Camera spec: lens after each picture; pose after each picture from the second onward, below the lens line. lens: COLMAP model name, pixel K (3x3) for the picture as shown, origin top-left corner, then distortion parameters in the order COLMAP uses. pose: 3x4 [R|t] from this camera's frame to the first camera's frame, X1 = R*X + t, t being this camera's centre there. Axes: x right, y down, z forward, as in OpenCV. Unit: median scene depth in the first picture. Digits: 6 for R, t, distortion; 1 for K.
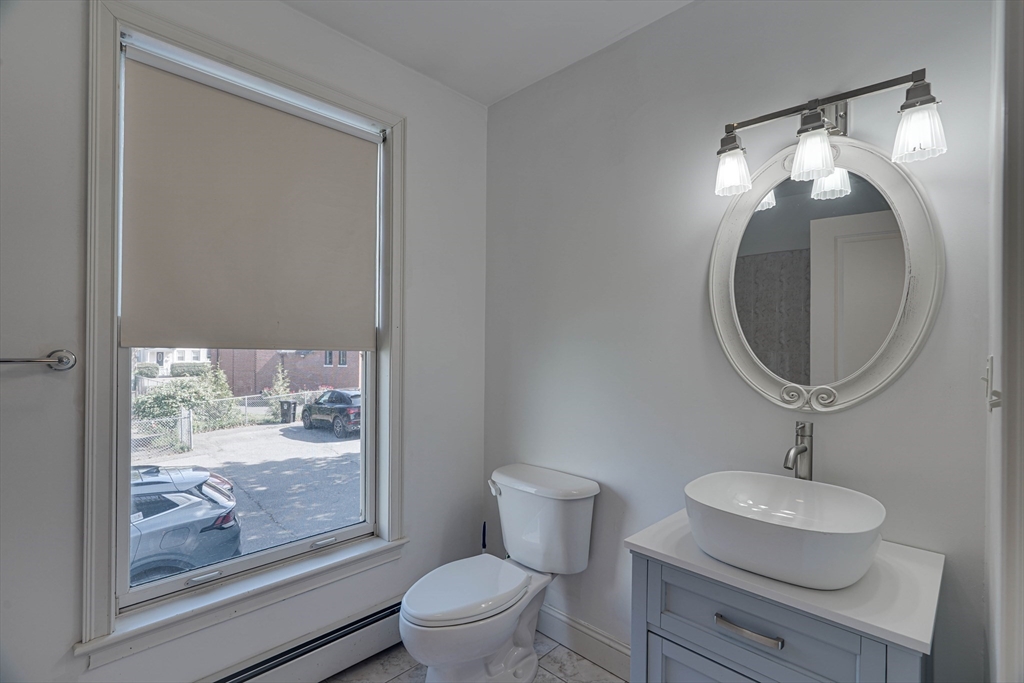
lens RADIAL K [[472.5, 0, 514.5], [0, 472.5, 342.6], [0, 0, 1]] dist [-0.013096, 0.004768]
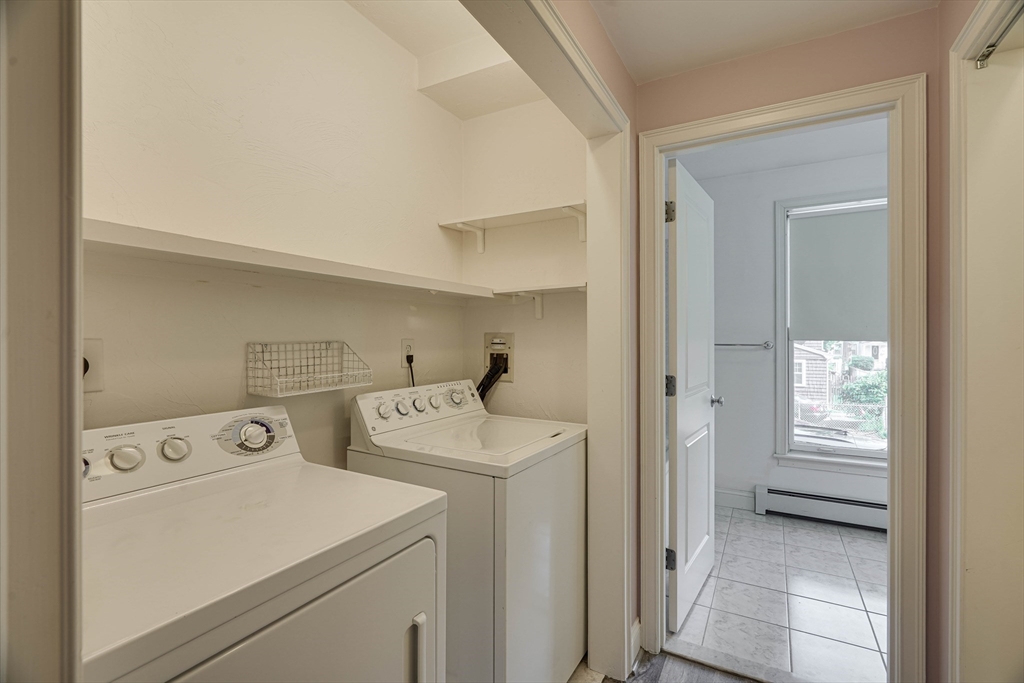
lens RADIAL K [[472.5, 0, 514.3], [0, 472.5, 338.1], [0, 0, 1]] dist [-0.013096, 0.004768]
pose [[0.260098, -0.006679, -0.965559, 0.099949], [0.009967, 0.999941, -0.004232, -0.000463], [0.965531, -0.008523, 0.260150, -0.087977]]
